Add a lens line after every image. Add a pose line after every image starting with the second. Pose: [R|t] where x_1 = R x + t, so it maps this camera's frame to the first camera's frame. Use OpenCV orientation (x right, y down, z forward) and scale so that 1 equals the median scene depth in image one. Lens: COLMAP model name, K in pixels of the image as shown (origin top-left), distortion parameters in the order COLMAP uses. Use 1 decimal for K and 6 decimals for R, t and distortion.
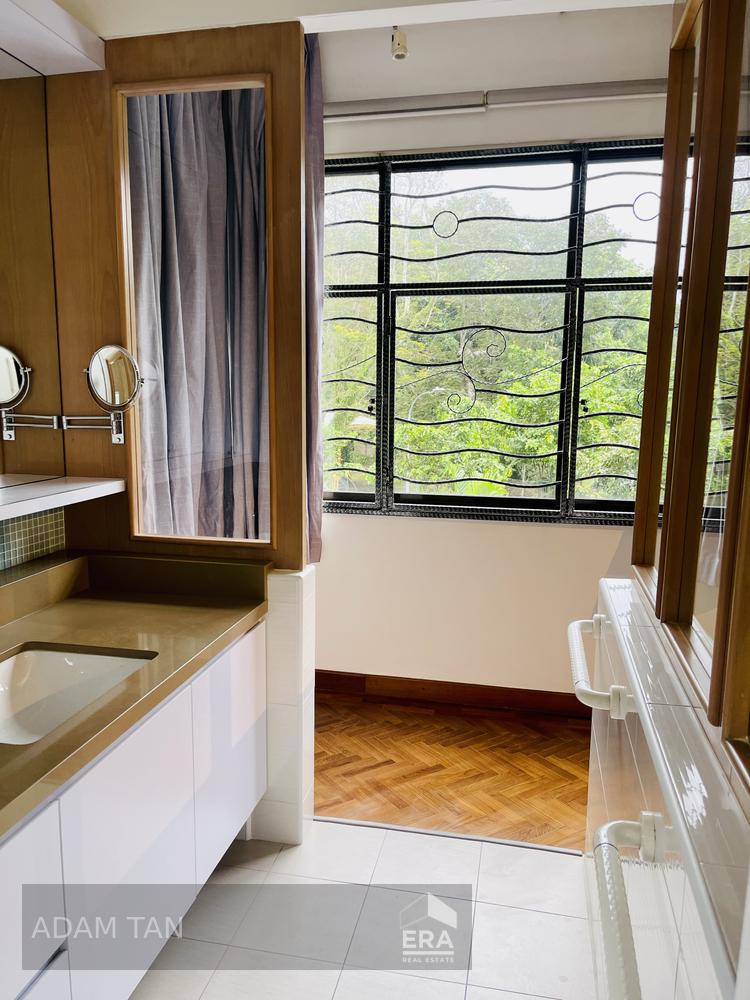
lens RADIAL K [[769.6, 0, 372.5], [0, 769.6, 505.9], [0, 0, 1]] dist [0.062556, 0.003650]
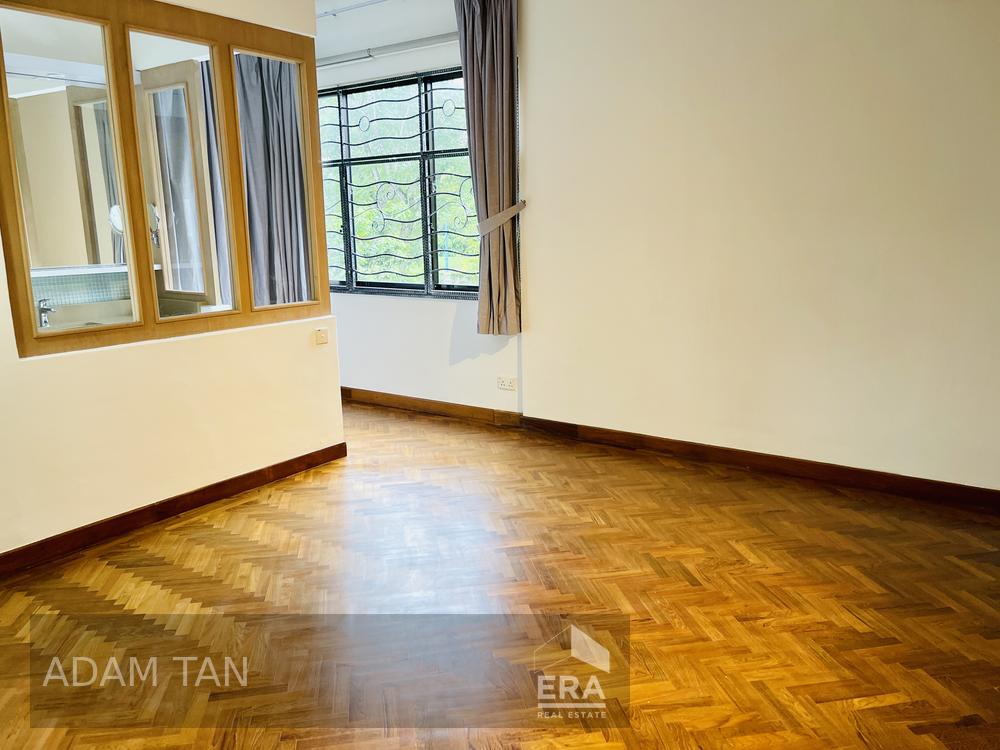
lens RADIAL K [[769.6, 0, 501.9], [0, 769.6, 370.5], [0, 0, 1]] dist [0.062556, 0.003650]
pose [[0.913405, 0.048417, -0.404161, 1.080769], [-0.030945, 0.998287, 0.049655, 0.092771], [0.405873, -0.032849, 0.913339, -0.474003]]
